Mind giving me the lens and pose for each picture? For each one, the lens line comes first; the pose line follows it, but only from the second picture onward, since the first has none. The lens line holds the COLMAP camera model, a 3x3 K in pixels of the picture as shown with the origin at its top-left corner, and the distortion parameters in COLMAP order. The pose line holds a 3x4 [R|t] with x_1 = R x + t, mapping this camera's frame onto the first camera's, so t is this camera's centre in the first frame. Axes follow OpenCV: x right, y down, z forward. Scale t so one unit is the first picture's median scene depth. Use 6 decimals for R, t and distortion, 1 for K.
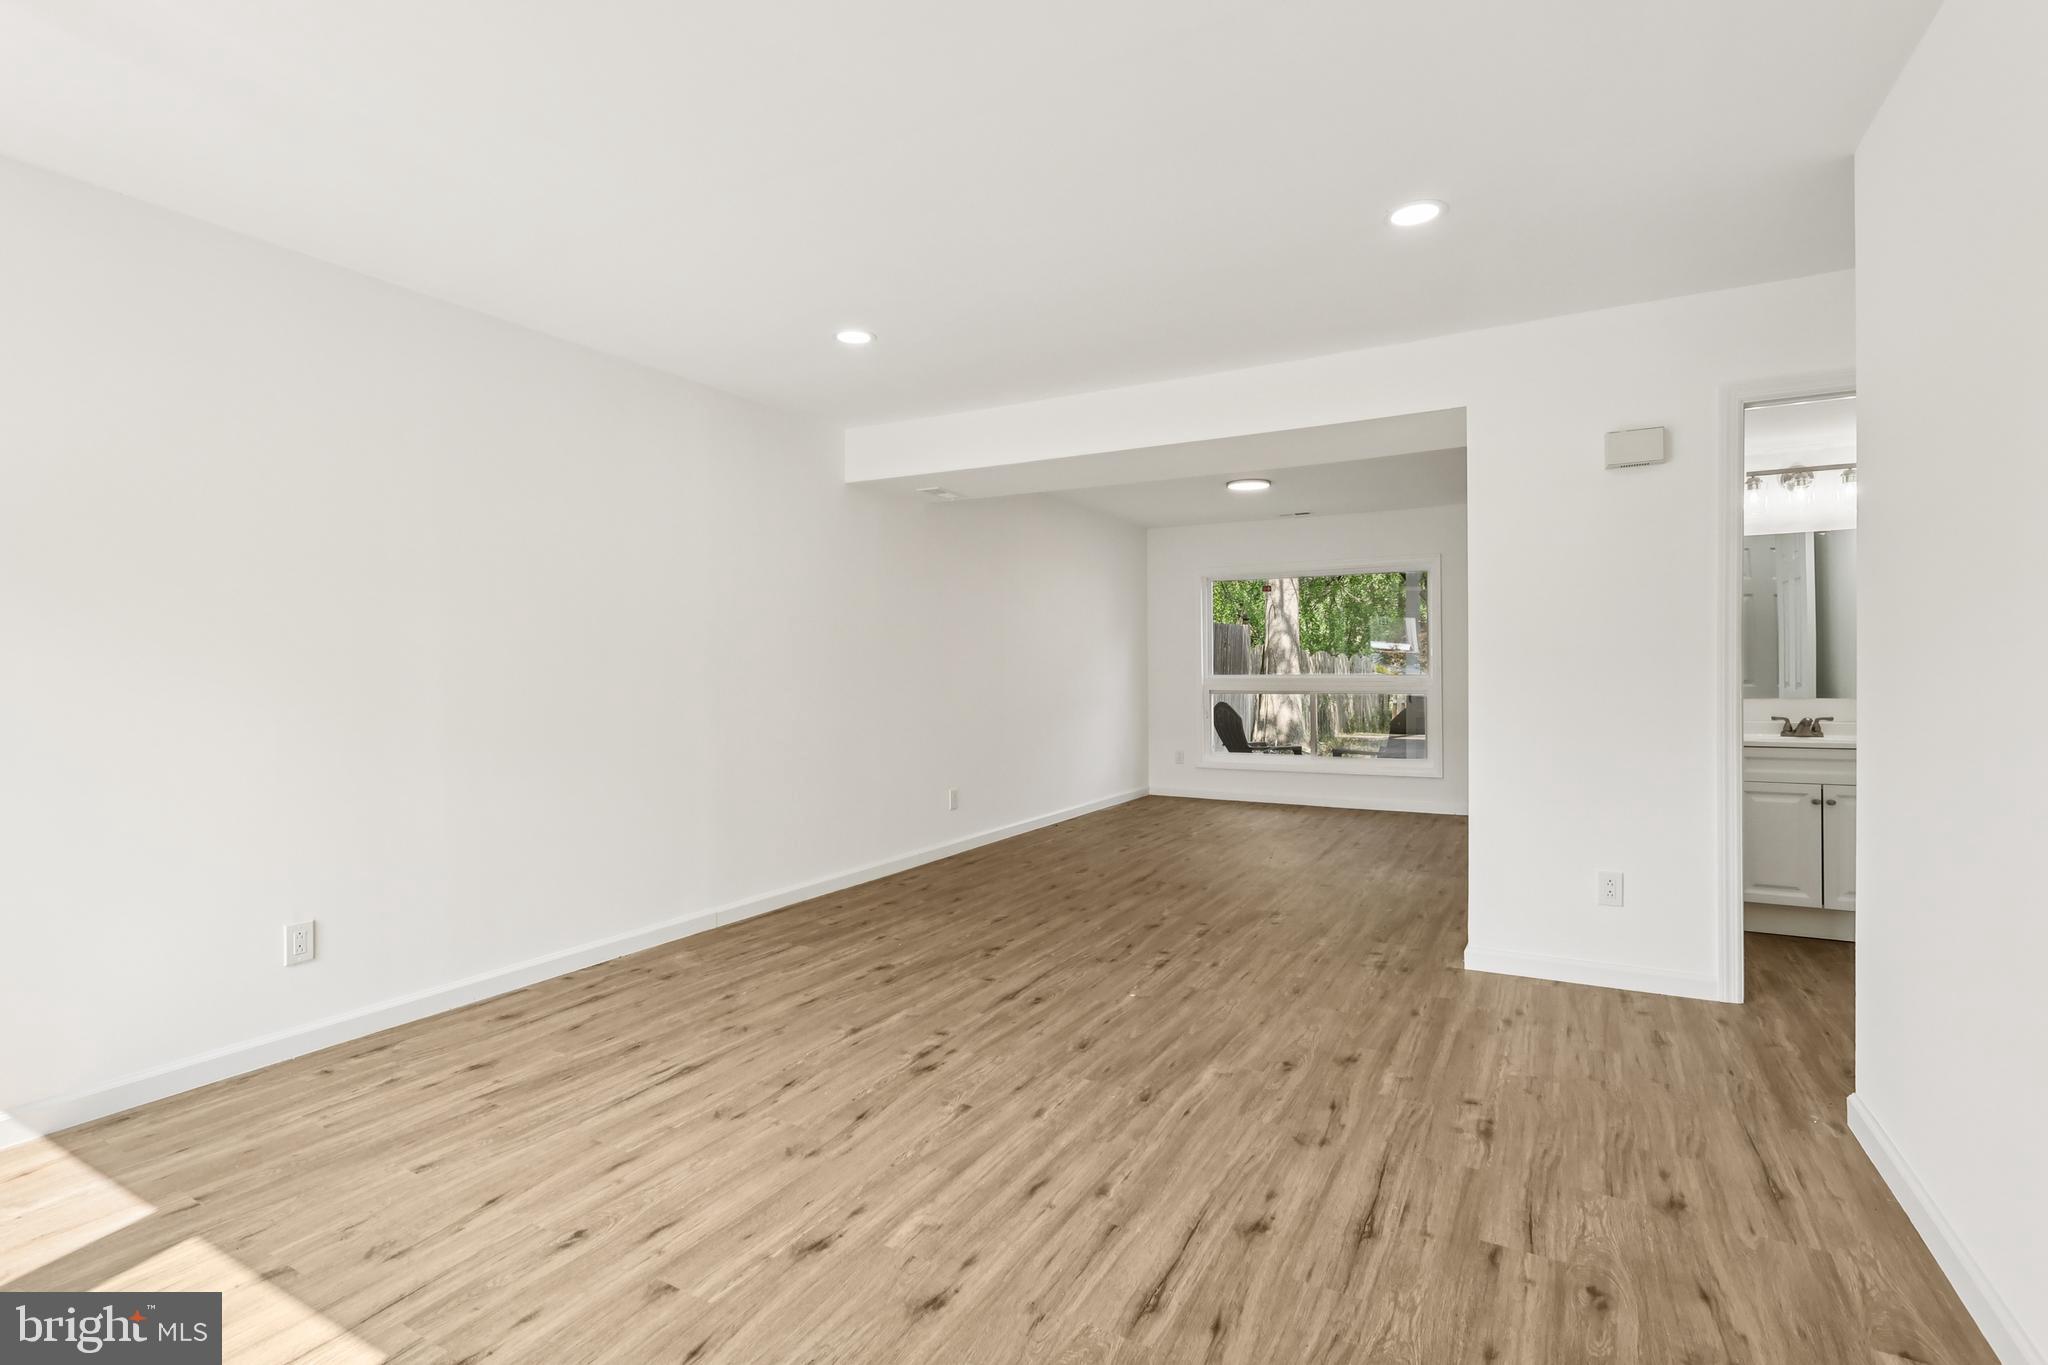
lens RADIAL K [[970.2, 0, 1001.7], [0, 970.2, 671.0], [0, 0, 1]] dist [-0.003695, -0.000219]
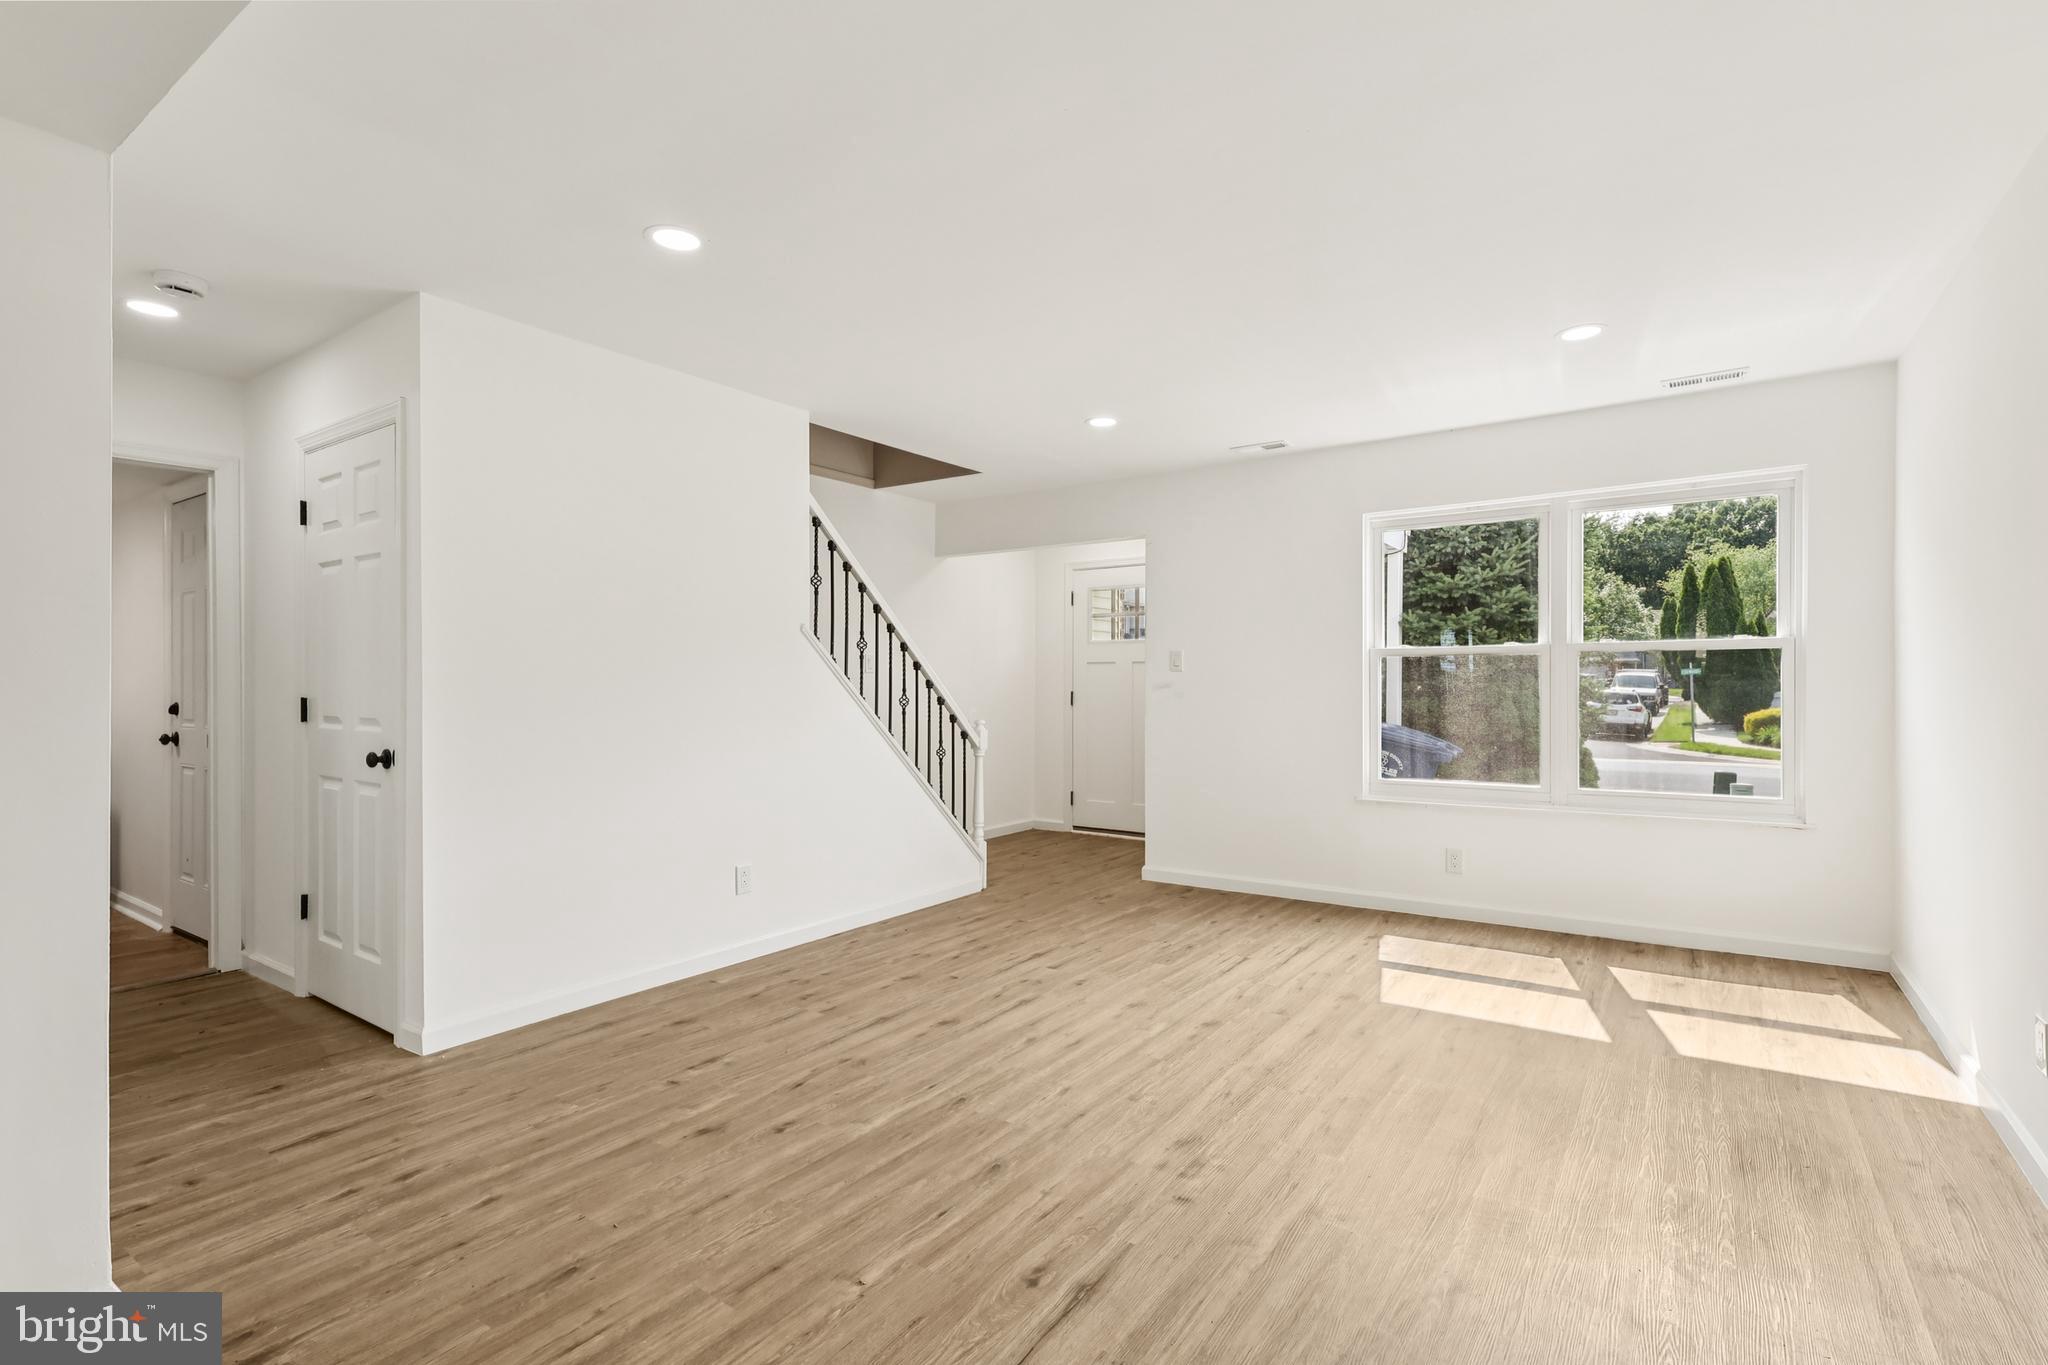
lens RADIAL K [[957.2, 0, 1024.0], [0, 957.2, 682.5], [0, 0, 1]] dist [0.001562, -0.001847]
pose [[-0.996902, 0.010403, 0.077958, -0.004218], [0.010338, 0.999946, -0.001235, -0.005558], [-0.077966, -0.000425, -0.996956, 1.794790]]
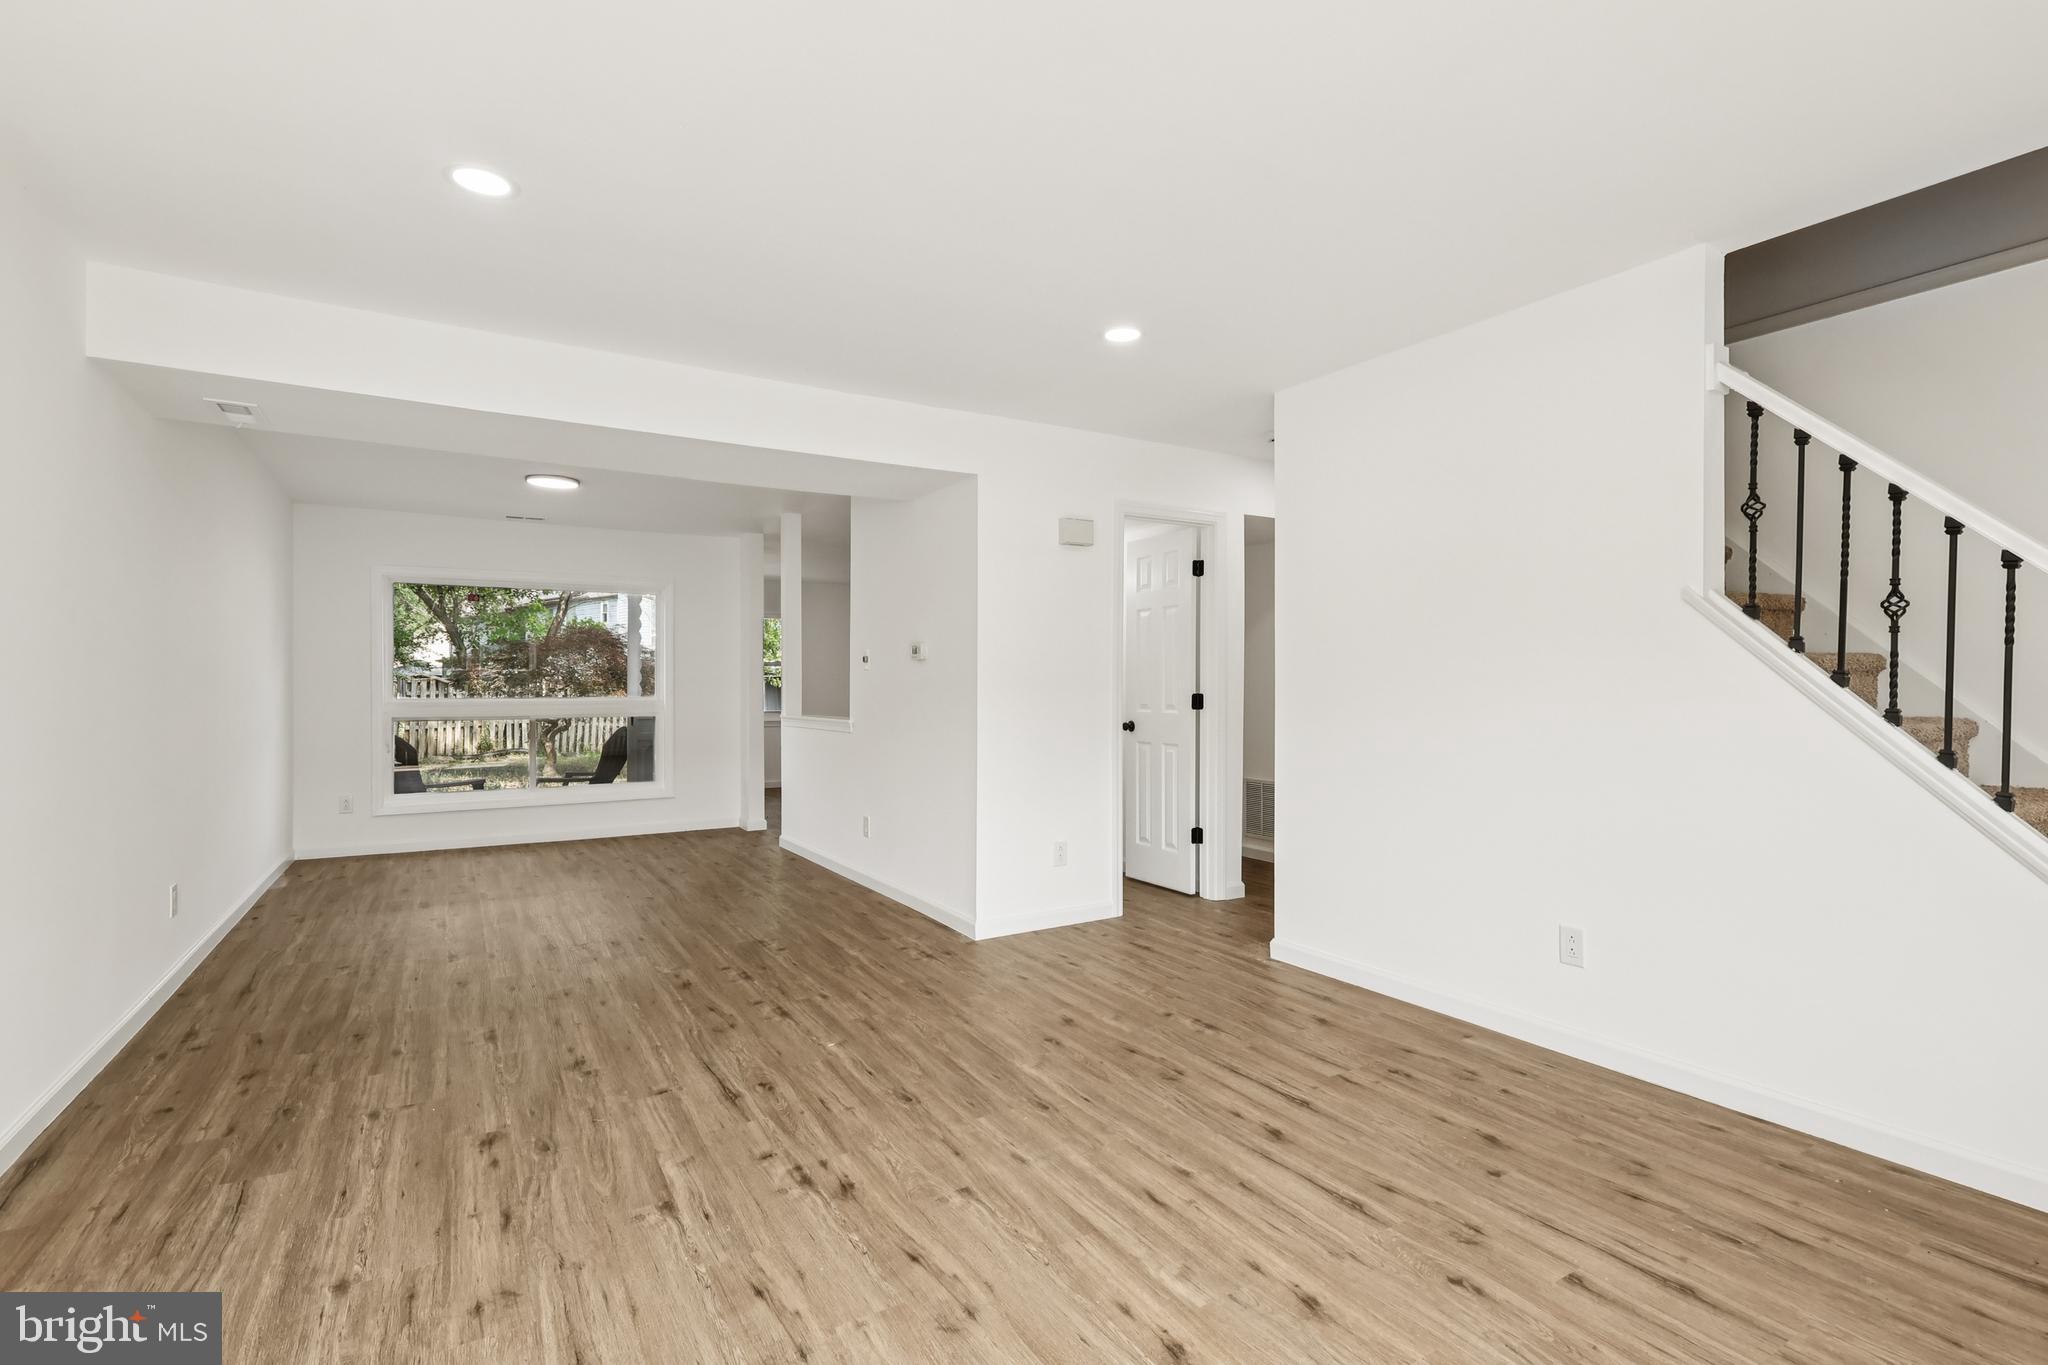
lens RADIAL K [[956.9, 0, 1030.8], [0, 956.9, 694.2], [0, 0, 1]] dist [-0.000944, 0.000149]
pose [[0.476168, -0.000969, 0.879354, -0.670409], [0.000328, 1.000000, 0.000924, 0.000588], [-0.879354, -0.000152, 0.476168, 0.468056]]
